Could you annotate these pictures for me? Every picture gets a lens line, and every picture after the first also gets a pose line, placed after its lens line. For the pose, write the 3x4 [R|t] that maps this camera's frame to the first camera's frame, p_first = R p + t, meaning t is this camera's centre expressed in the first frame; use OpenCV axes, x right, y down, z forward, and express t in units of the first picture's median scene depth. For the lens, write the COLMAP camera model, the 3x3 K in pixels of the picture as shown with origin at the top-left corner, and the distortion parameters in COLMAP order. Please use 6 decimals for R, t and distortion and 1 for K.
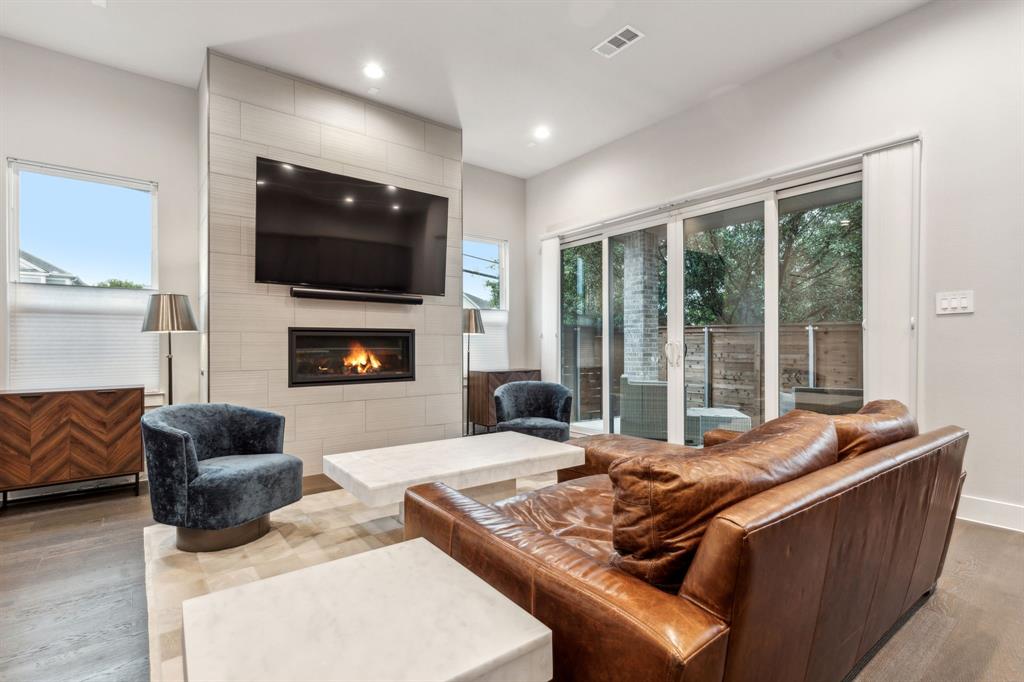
lens RADIAL K [[472.3, 0, 512.0], [0, 472.3, 341.0], [0, 0, 1]] dist [0.004037, -0.000627]
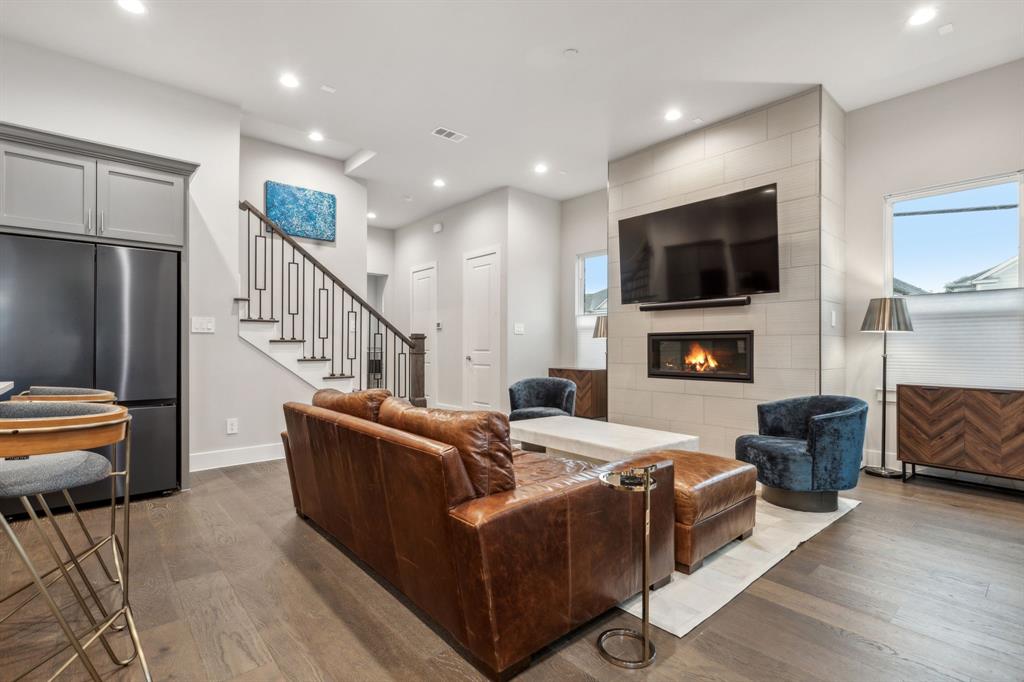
lens RADIAL K [[472.3, 0, 512.0], [0, 472.3, 341.0], [0, 0, 1]] dist [0.004037, -0.000627]
pose [[0.052417, -0.004870, -0.998613, 0.789381], [0.008834, 0.999951, -0.004412, -0.002893], [0.998586, -0.008591, 0.052457, 0.485790]]
